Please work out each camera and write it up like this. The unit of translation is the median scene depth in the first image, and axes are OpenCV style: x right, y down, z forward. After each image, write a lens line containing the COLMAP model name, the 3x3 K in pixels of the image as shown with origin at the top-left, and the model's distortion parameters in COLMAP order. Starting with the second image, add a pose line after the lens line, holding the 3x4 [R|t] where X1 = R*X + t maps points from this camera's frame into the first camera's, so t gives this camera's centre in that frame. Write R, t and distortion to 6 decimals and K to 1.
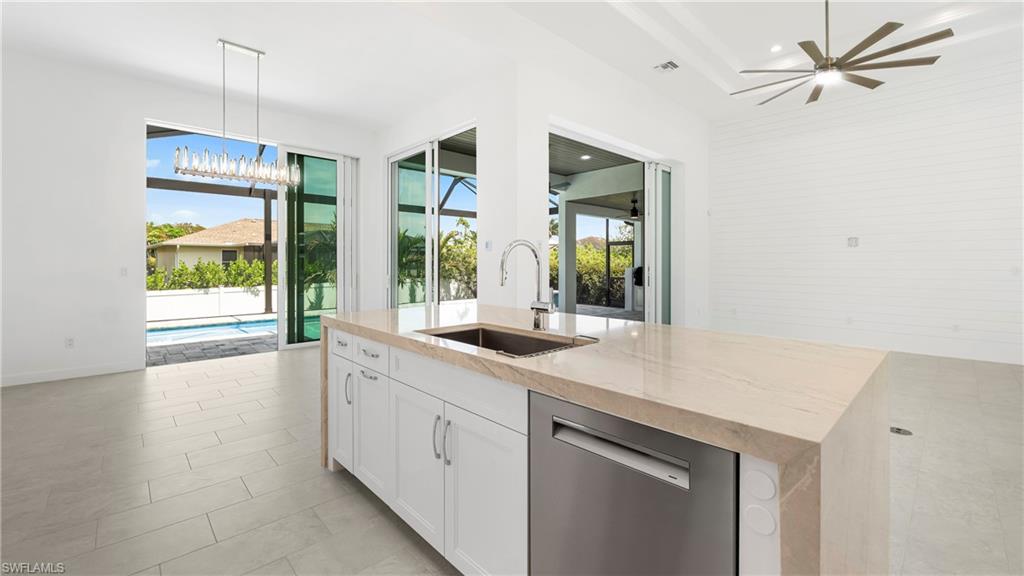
lens RADIAL K [[419.8, 0, 511.2], [0, 419.8, 267.1], [0, 0, 1]] dist [-0.006896, -0.000190]
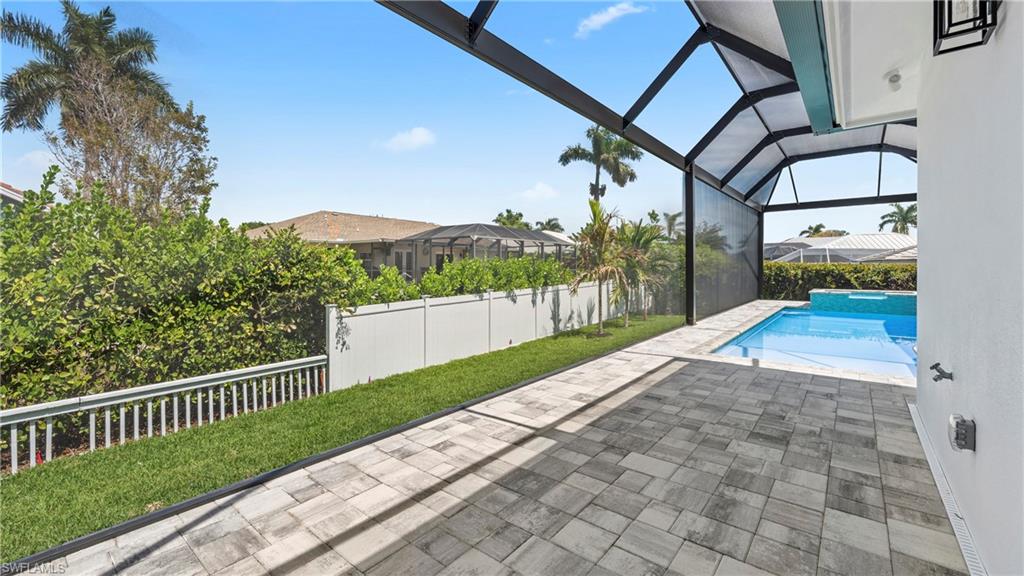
lens RADIAL K [[425.6, 0, 507.1], [0, 425.6, 270.6], [0, 0, 1]] dist [-0.007738, 0.000021]
pose [[0.991343, -0.005367, 0.131191, -0.937384], [0.005173, 0.999985, 0.001823, 0.009183], [-0.131198, -0.001129, 0.991355, 0.262087]]
